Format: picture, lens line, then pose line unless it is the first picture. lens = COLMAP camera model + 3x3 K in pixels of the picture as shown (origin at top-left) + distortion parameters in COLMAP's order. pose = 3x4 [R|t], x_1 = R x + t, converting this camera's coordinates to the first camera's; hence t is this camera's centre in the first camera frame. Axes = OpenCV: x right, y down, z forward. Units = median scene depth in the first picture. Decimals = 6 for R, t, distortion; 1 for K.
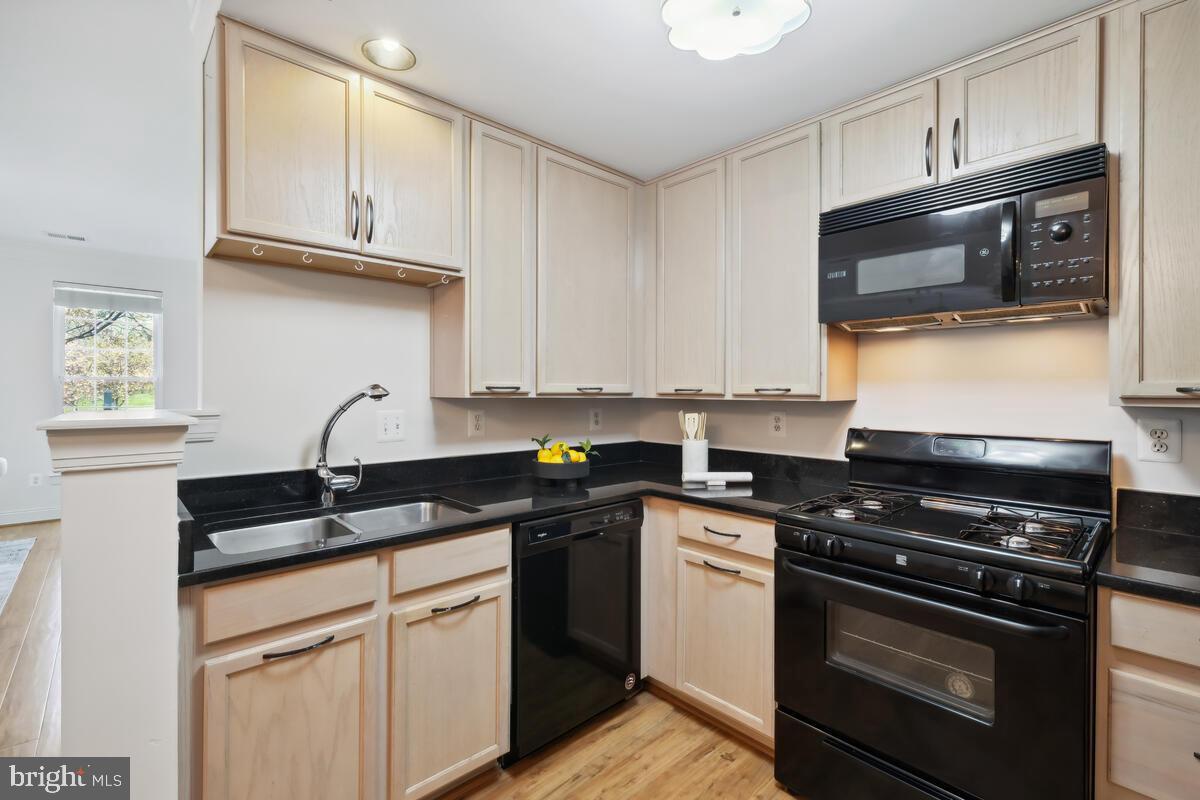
lens RADIAL K [[534.8, 0, 597.0], [0, 534.8, 395.1], [0, 0, 1]] dist [0.003071, -0.000486]
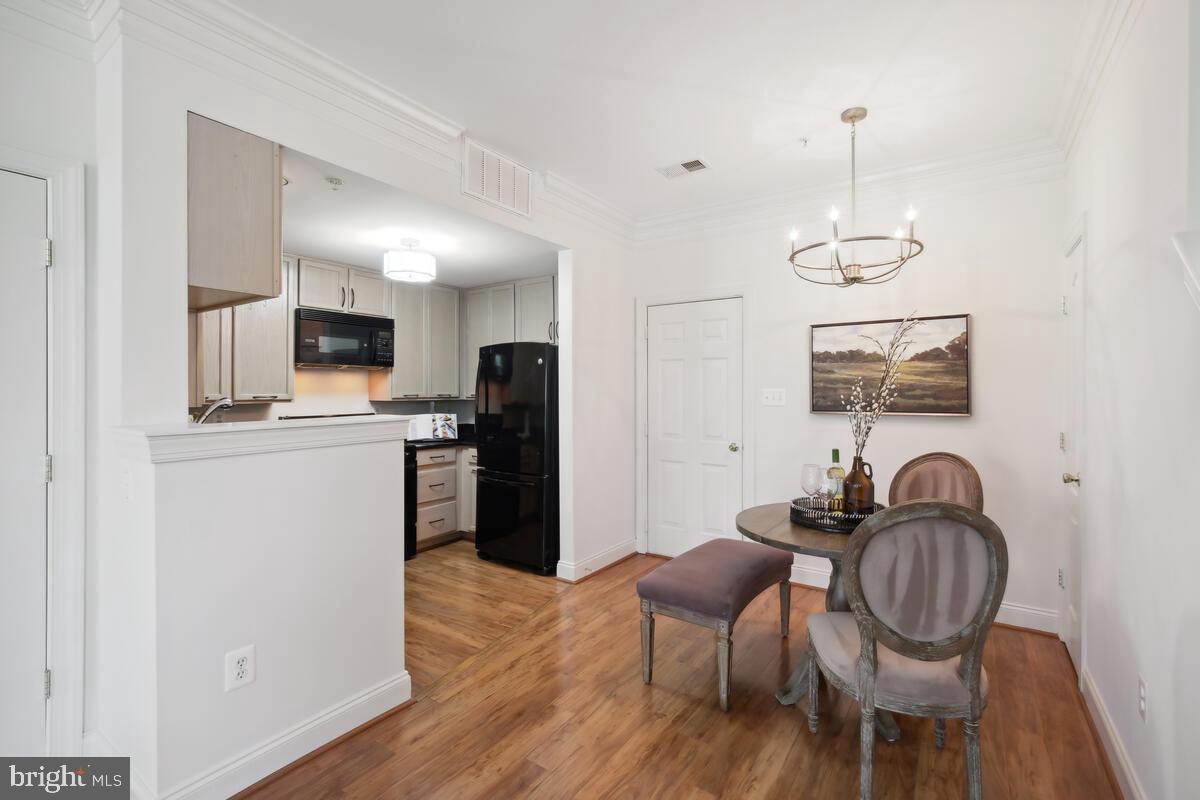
lens RADIAL K [[534.8, 0, 601.3], [0, 534.8, 390.7], [0, 0, 1]] dist [0.003071, -0.000486]
pose [[-0.231180, -0.009740, 0.972862, -1.747124], [0.003530, 0.999935, 0.010850, -0.049624], [-0.972905, 0.005942, -0.231131, 0.374049]]
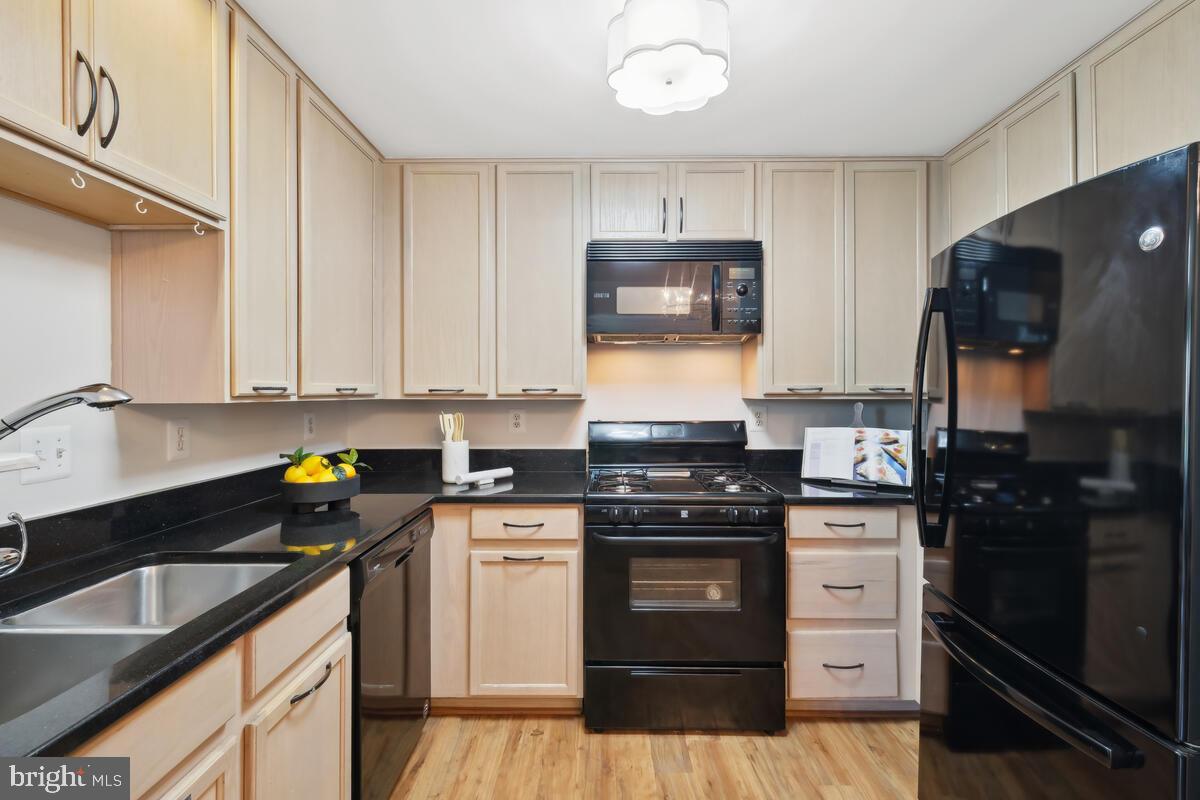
lens RADIAL K [[534.8, 0, 597.1], [0, 534.8, 392.0], [0, 0, 1]] dist [0.003071, -0.000486]
pose [[0.684334, -0.006488, 0.729139, -0.434145], [0.010098, 0.999949, -0.000580, -0.003805], [-0.729098, 0.007759, 0.684365, 0.168193]]
